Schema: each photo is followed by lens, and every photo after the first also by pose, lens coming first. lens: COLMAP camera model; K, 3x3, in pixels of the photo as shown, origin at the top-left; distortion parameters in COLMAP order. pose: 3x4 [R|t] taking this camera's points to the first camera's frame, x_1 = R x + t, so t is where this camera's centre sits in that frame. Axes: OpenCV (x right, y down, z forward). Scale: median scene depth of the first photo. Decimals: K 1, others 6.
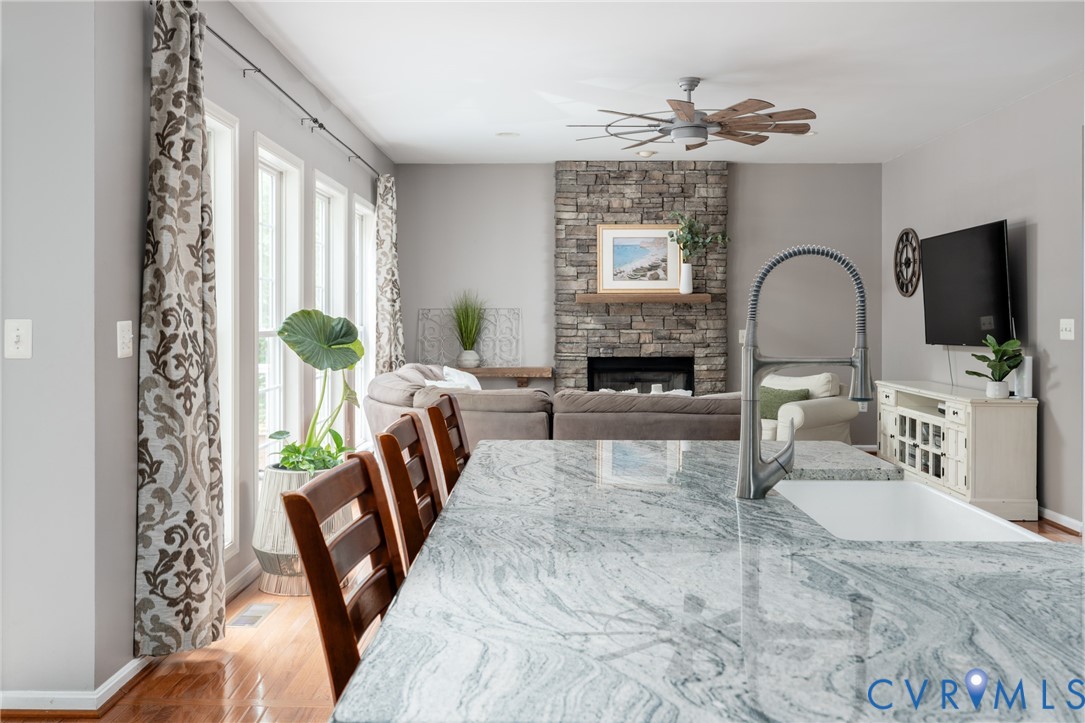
lens RADIAL K [[972.8, 0, 546.1], [0, 972.8, 357.3], [0, 0, 1]] dist [-0.022235, -0.003703]
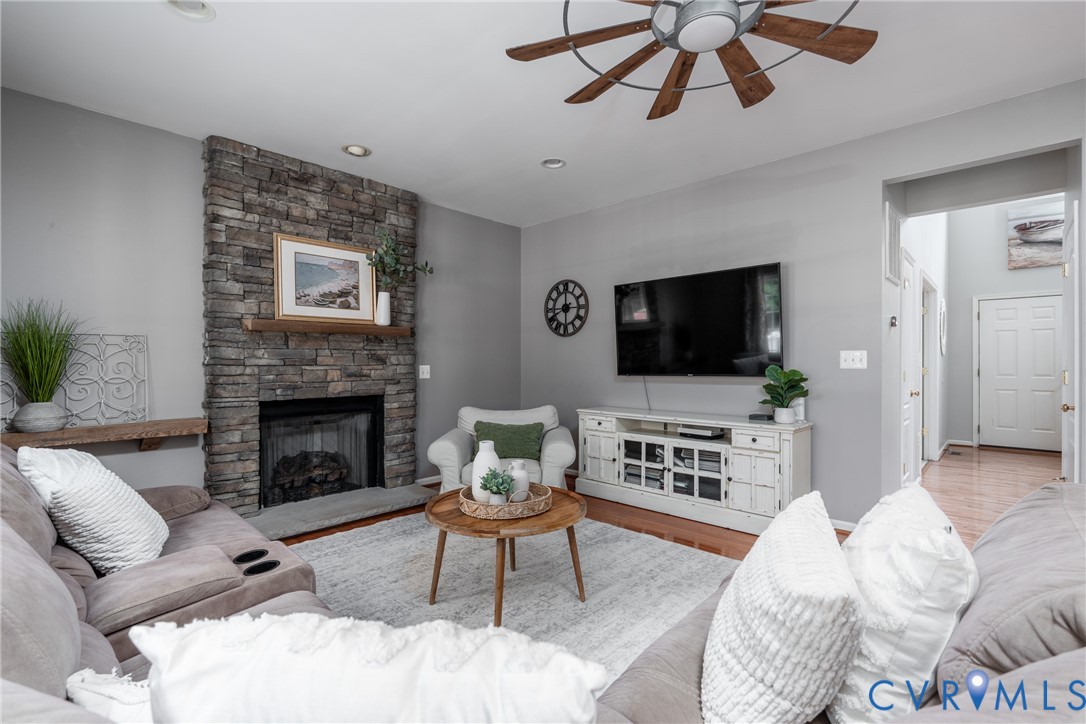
lens RADIAL K [[490.7, 0, 538.0], [0, 490.7, 364.4], [0, 0, 1]] dist [-0.001013, 0.000178]
pose [[0.686142, -0.004345, 0.727455, -0.089406], [0.031410, 0.999227, -0.023658, -0.013568], [-0.726789, 0.039083, 0.685747, 0.574619]]
